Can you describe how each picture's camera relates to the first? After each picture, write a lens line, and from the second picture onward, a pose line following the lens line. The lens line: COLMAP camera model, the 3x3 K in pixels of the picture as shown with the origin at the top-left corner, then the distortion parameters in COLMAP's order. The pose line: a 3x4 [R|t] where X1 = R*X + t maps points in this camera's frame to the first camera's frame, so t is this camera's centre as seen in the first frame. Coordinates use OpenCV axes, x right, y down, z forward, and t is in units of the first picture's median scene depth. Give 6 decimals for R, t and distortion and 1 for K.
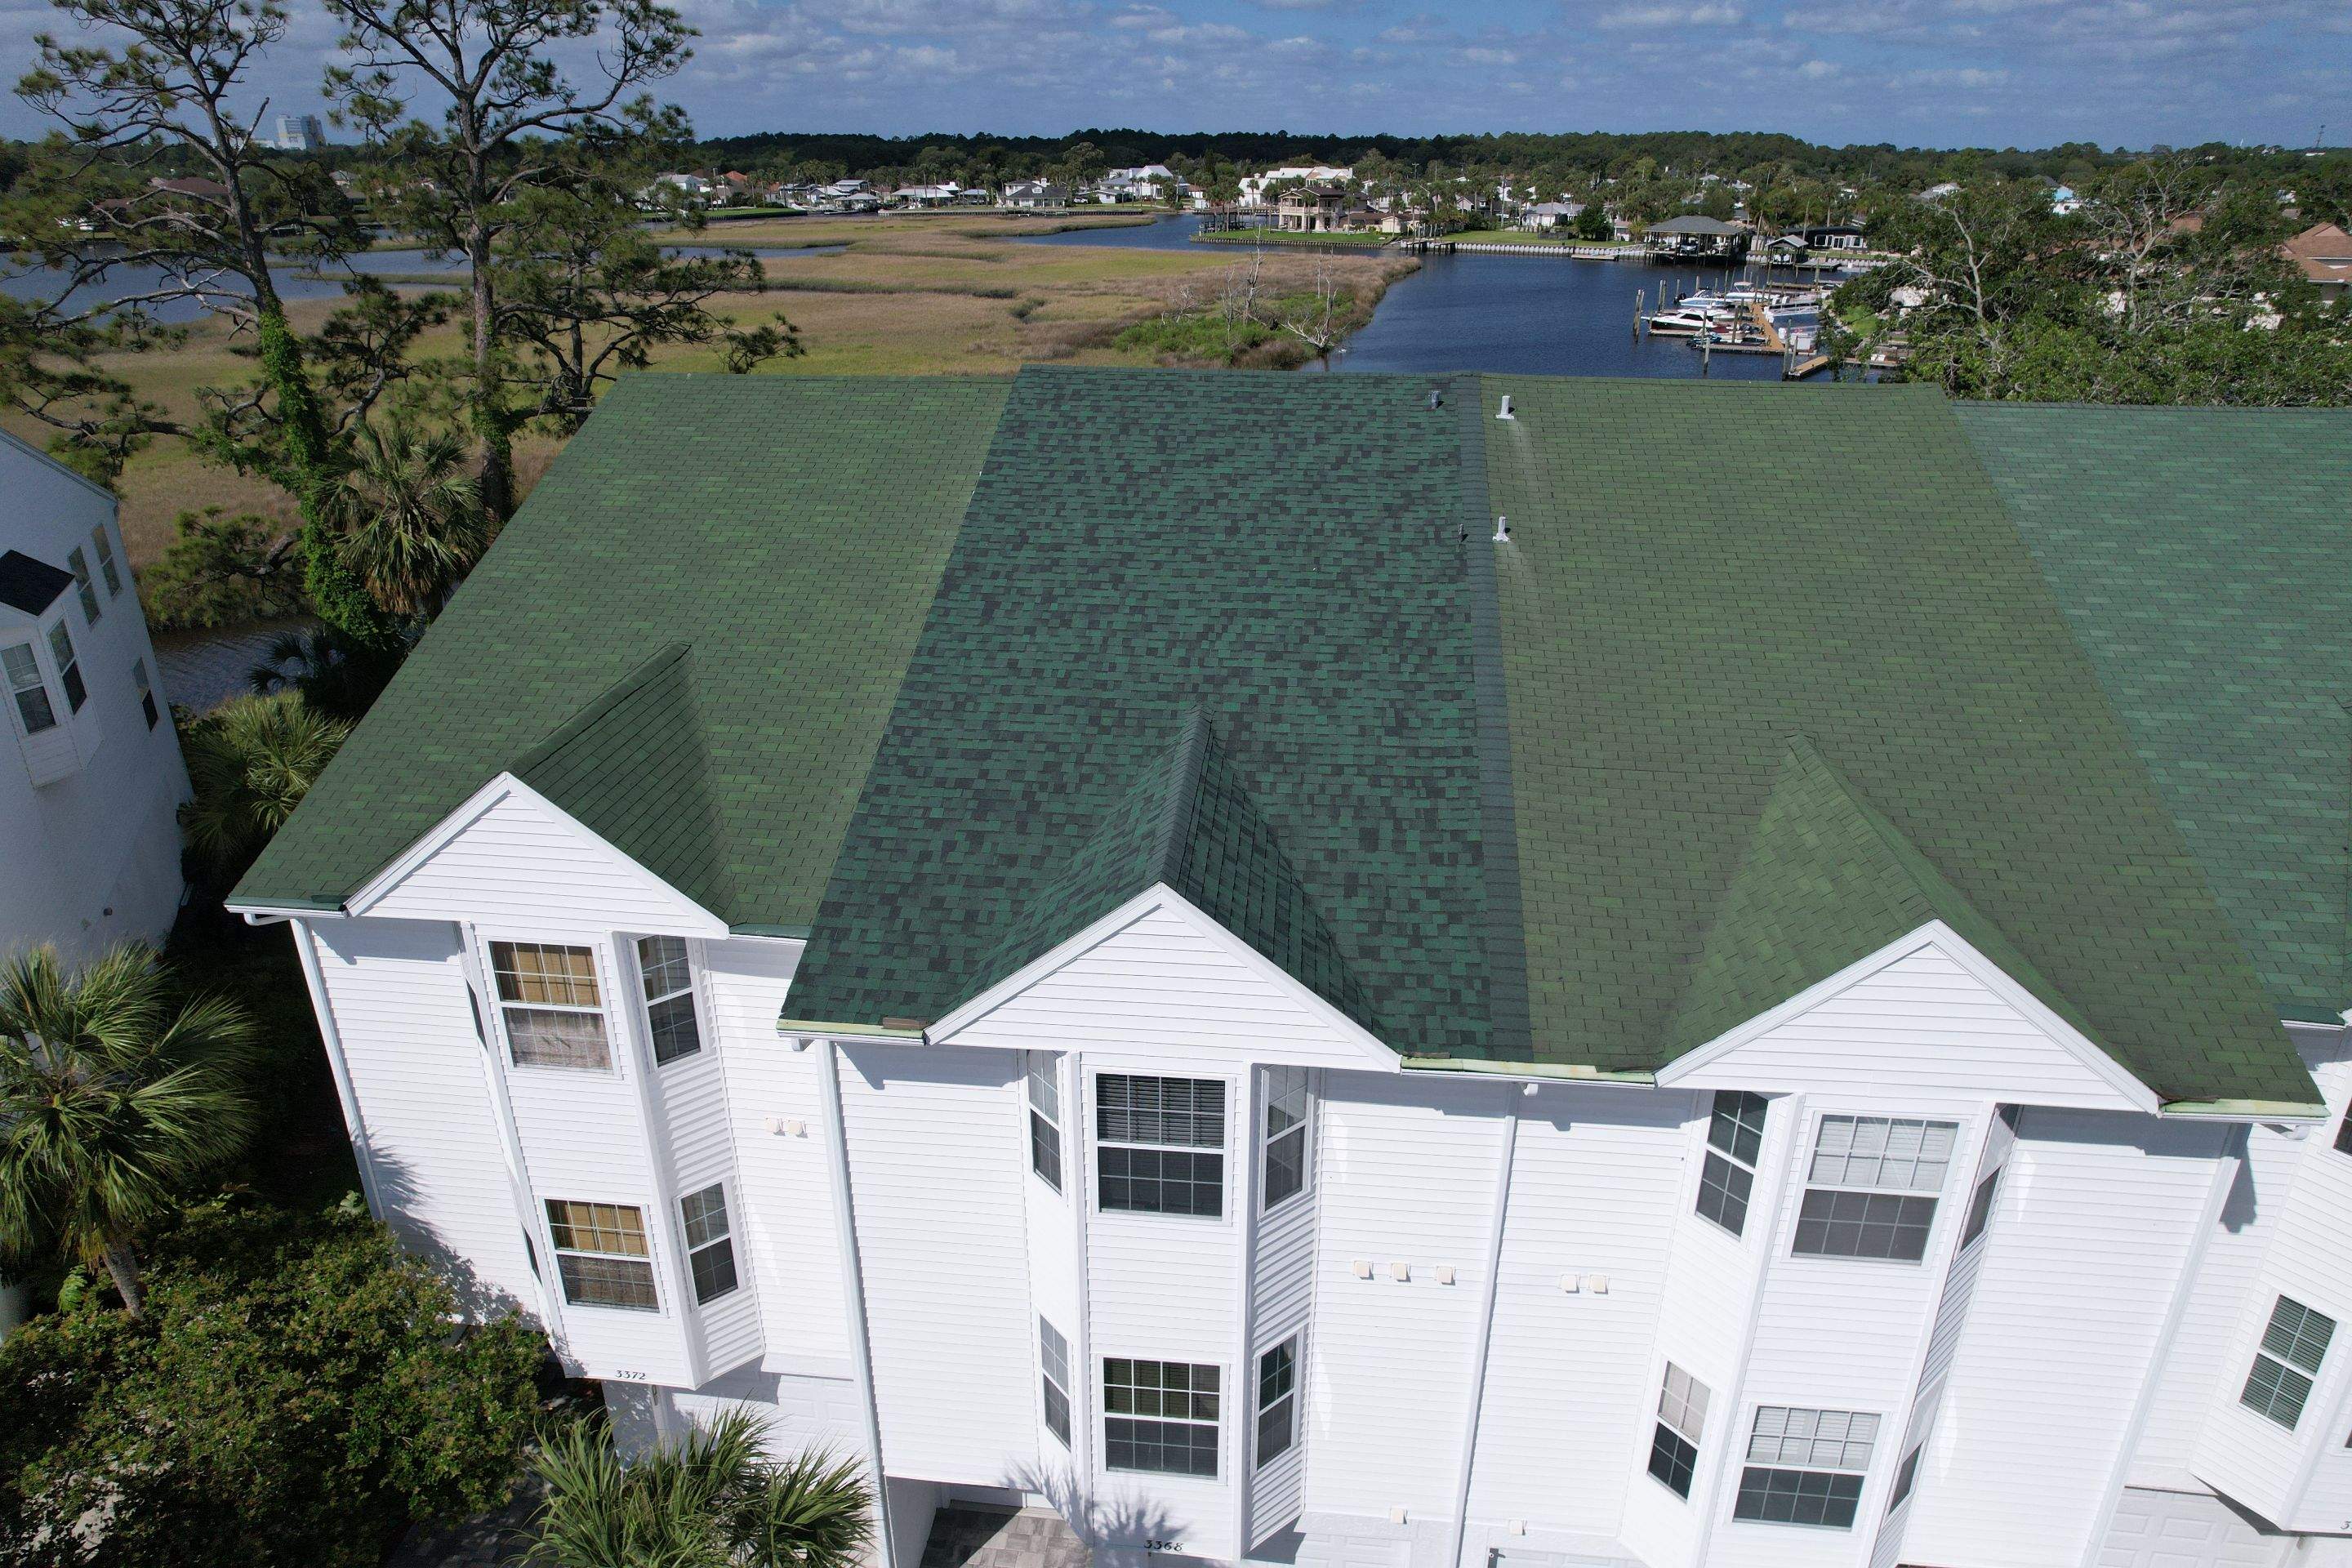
lens RADIAL K [[1527.4, 0, 1176.0], [0, 1527.4, 784.0], [0, 0, 1]] dist [-0.050601, 0.061740]
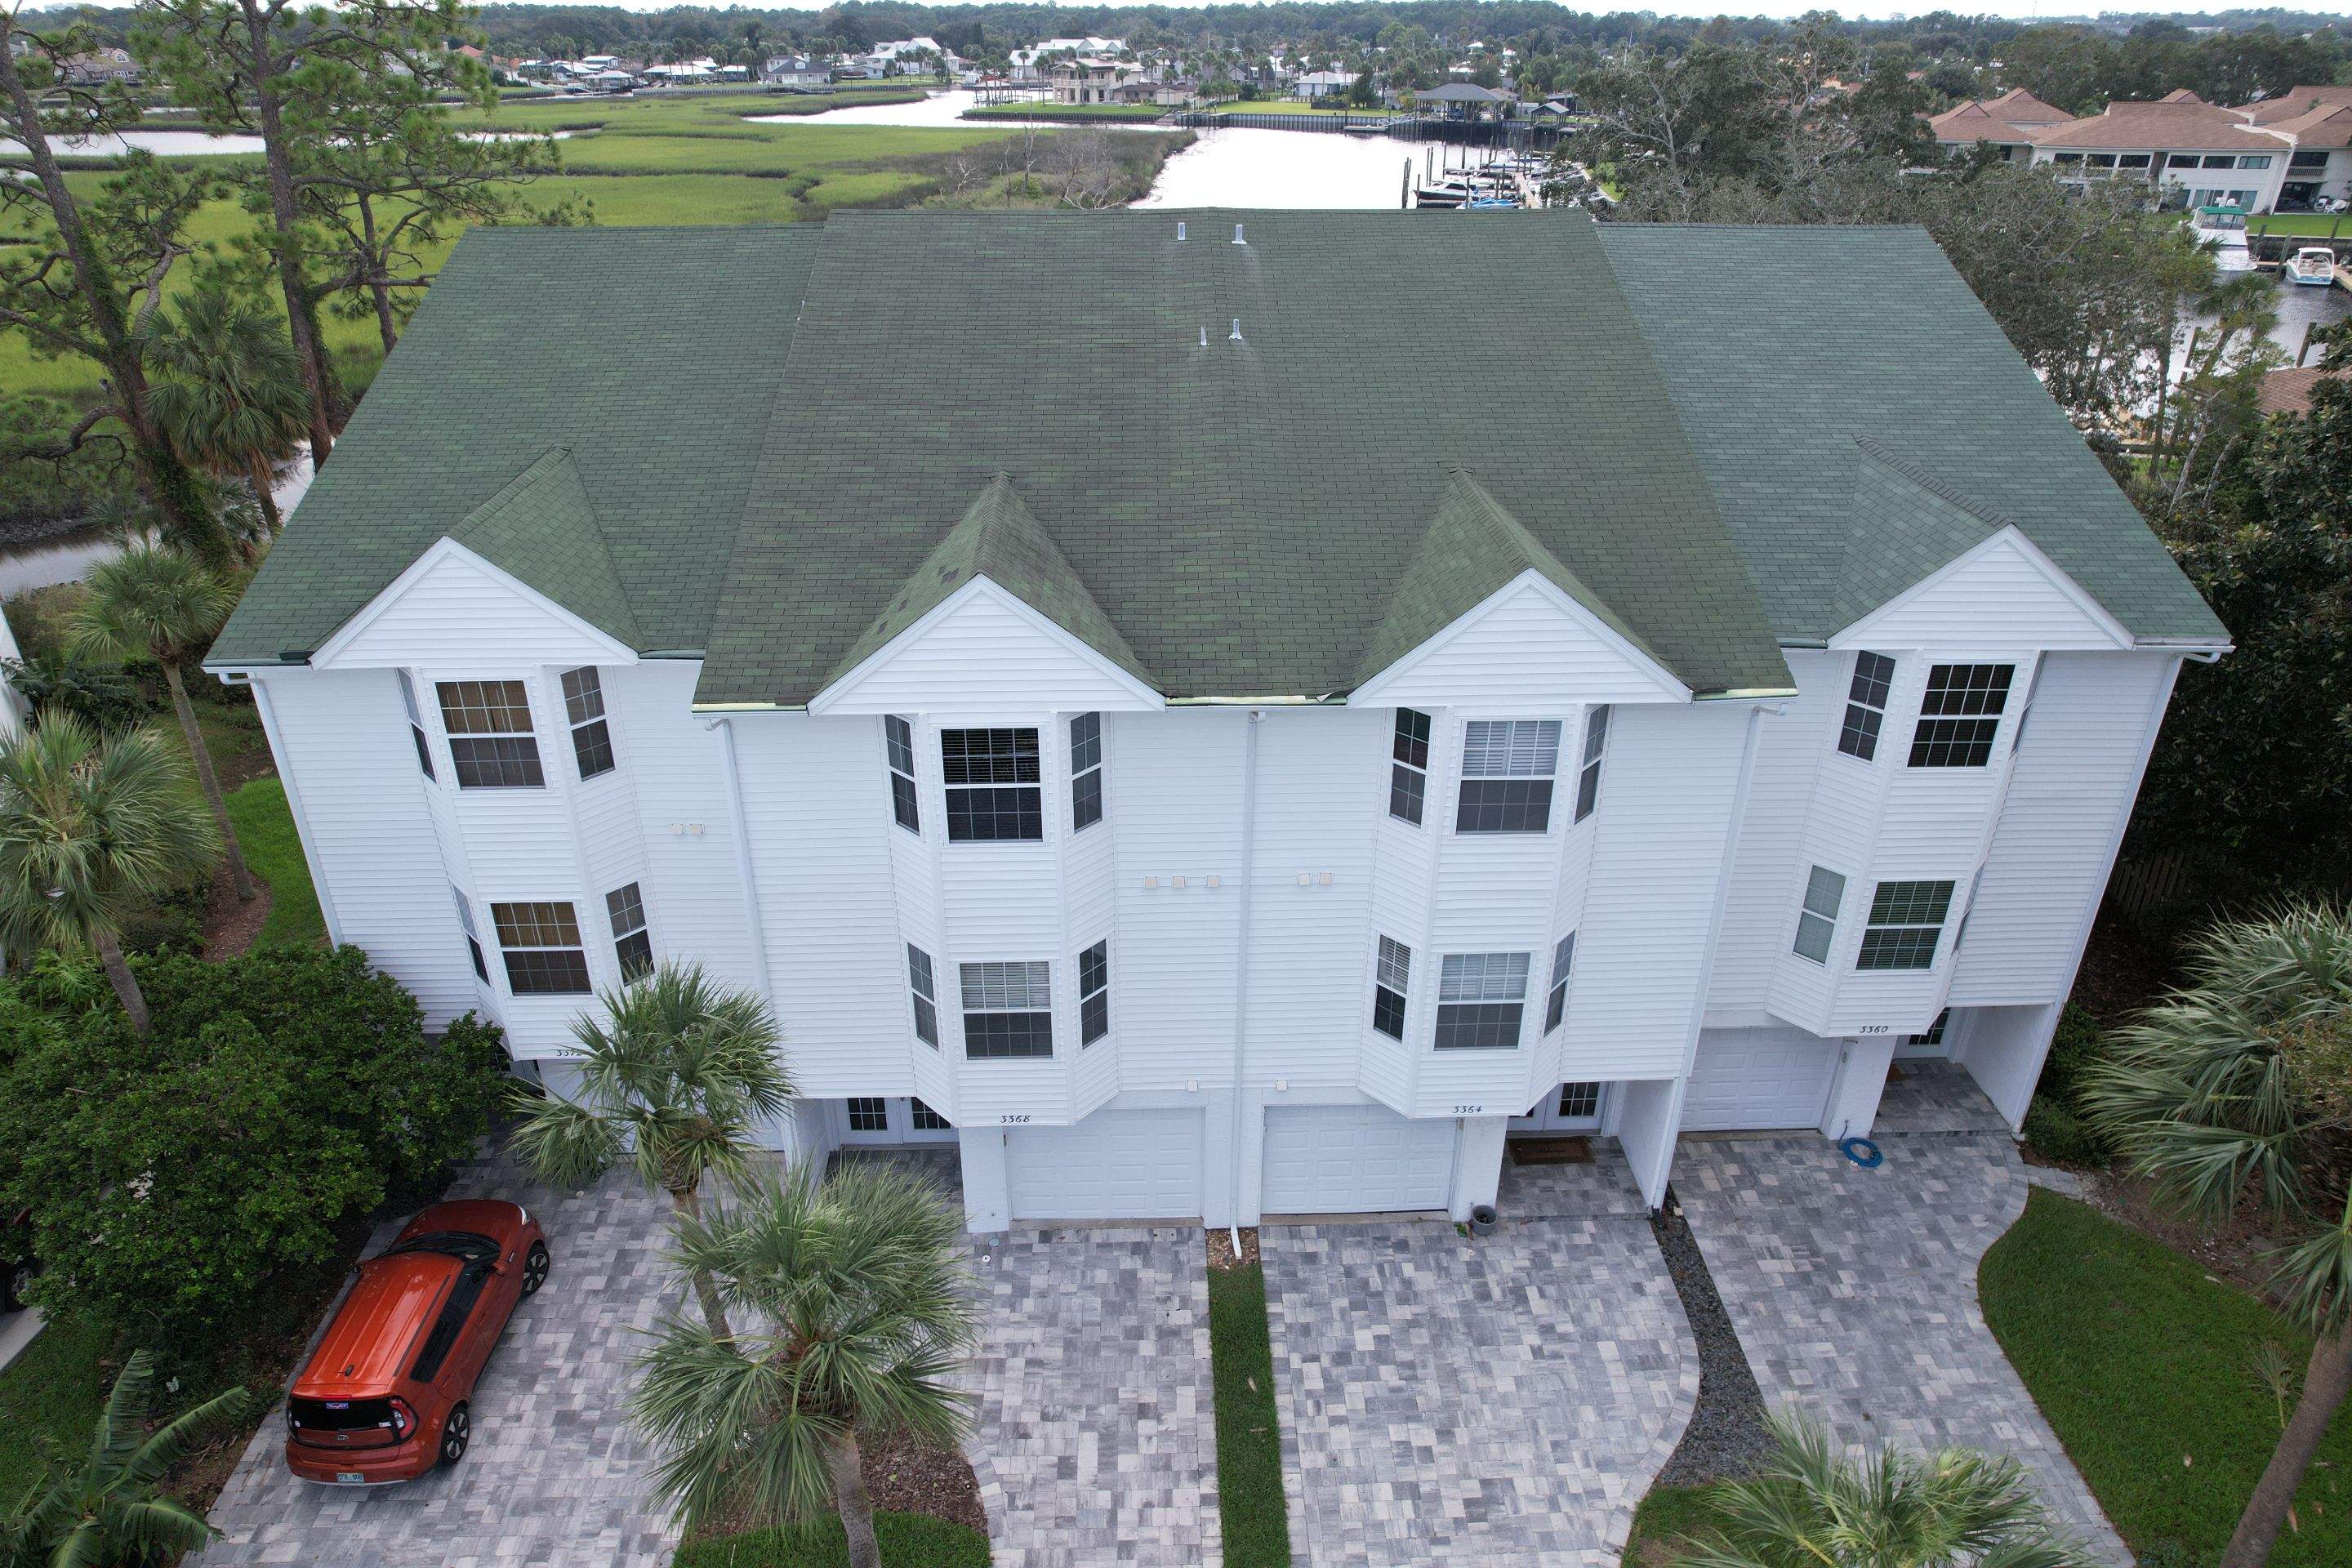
lens RADIAL K [[1527.4, 0, 1176.0], [0, 1527.4, 784.0], [0, 0, 1]] dist [-0.050601, 0.061740]
pose [[0.990607, -0.065437, 0.120067, -0.010100], [0.056727, 0.995600, 0.074581, 0.126578], [-0.124419, -0.067069, 0.989960, -0.296206]]
